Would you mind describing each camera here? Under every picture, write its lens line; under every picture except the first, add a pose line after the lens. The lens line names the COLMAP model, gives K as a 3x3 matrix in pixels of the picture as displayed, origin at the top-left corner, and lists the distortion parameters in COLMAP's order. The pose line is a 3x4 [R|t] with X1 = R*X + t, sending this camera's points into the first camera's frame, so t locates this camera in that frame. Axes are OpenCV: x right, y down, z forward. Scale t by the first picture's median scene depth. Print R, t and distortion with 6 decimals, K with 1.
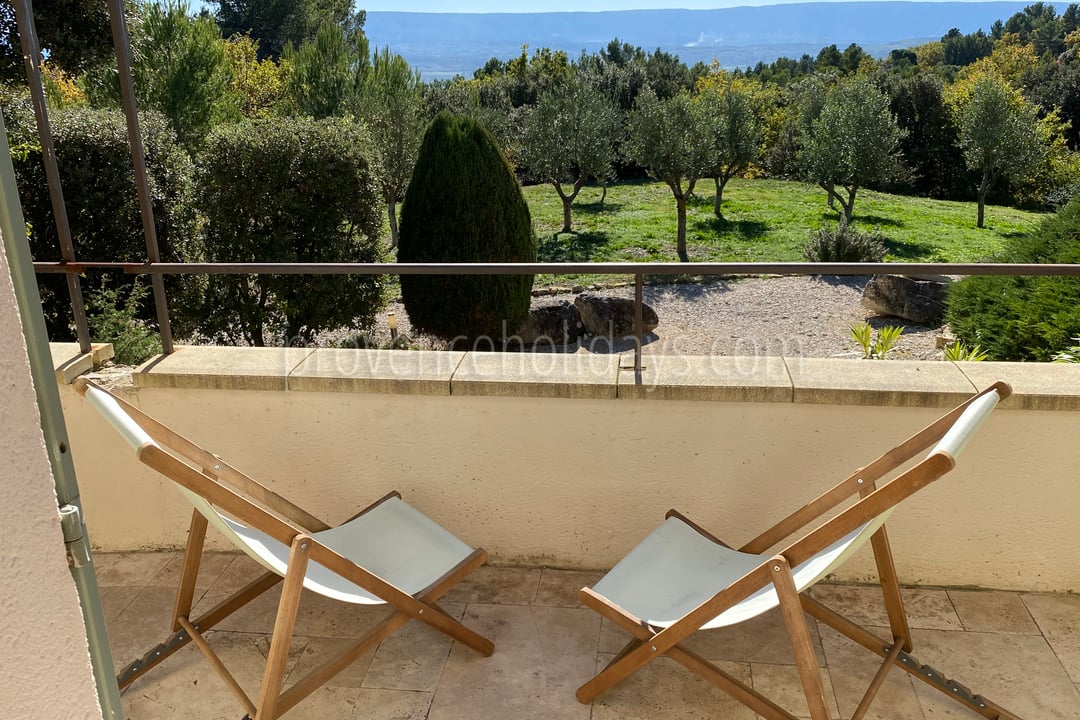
lens RADIAL K [[892.4, 0, 540.0], [0, 892.4, 360.0], [0, 0, 1]] dist [0.059615, -0.002034]
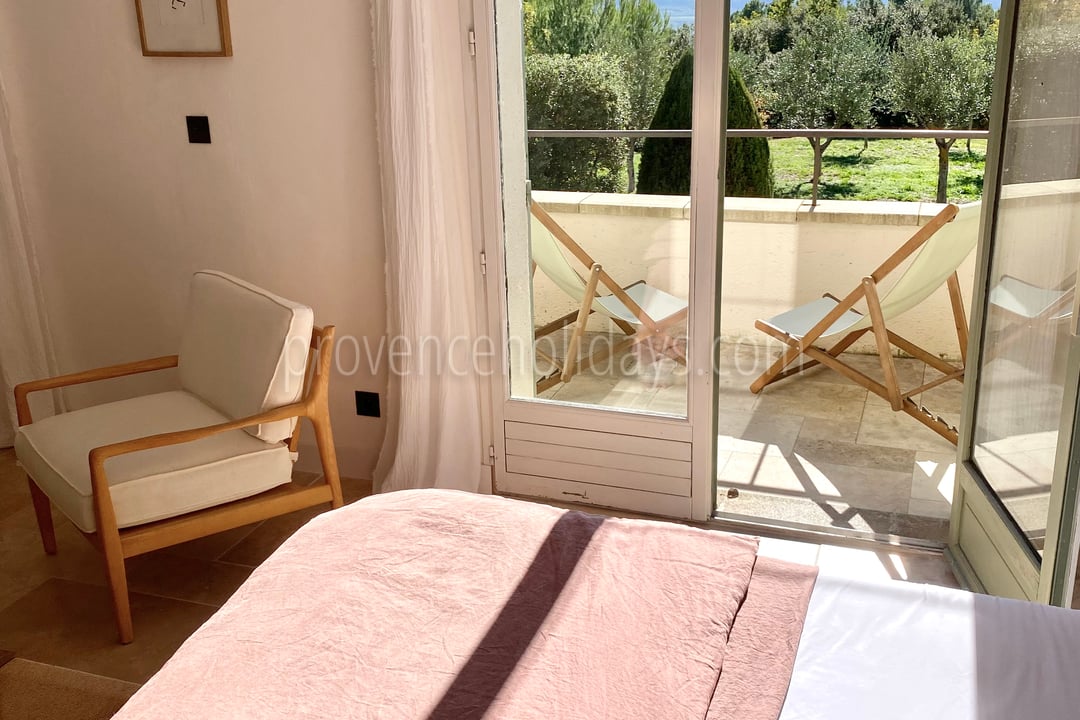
lens RADIAL K [[1114.3, 0, 540.0], [0, 1114.3, 360.0], [0, 0, 1]] dist [0.189646, -0.549020]
pose [[0.973238, 0.066447, -0.219984, 0.023057], [-0.070003, 0.997511, -0.008397, 0.074454], [0.218879, 0.023572, 0.975467, -0.214678]]
